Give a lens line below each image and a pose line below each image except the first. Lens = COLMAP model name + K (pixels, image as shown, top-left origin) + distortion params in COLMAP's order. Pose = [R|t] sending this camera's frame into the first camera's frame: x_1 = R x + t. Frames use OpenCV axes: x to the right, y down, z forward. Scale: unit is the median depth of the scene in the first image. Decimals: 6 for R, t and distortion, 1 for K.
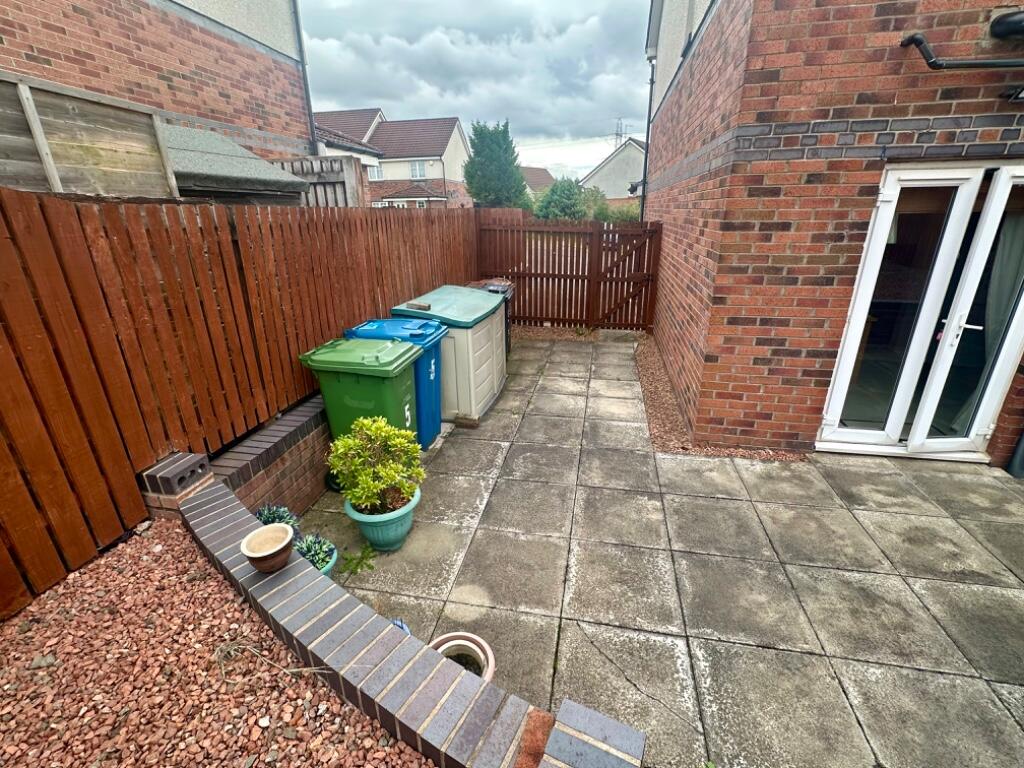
lens RADIAL K [[452.5, 0, 512.6], [0, 452.5, 379.7], [0, 0, 1]] dist [-0.001359, -0.001053]
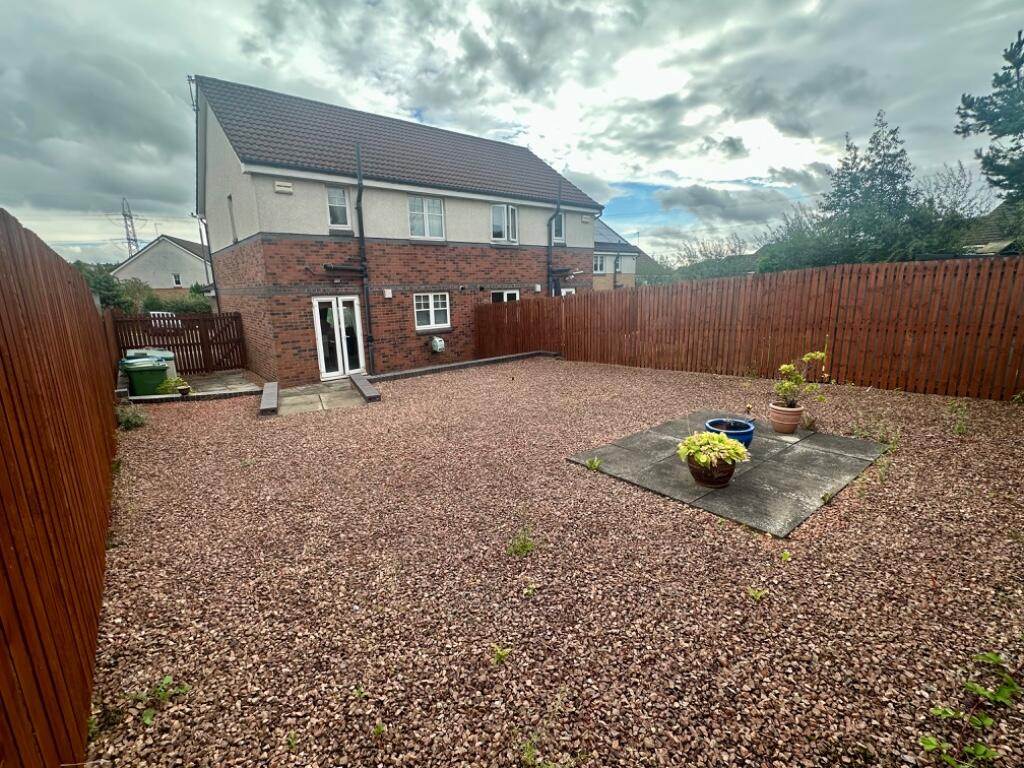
lens RADIAL K [[452.5, 0, 510.4], [0, 452.5, 384.6], [0, 0, 1]] dist [-0.001359, -0.001053]
pose [[0.629421, -0.161977, 0.759995, -0.973861], [0.281574, 0.959108, -0.028783, 0.702302], [-0.724255, 0.232112, 0.649291, -2.169532]]
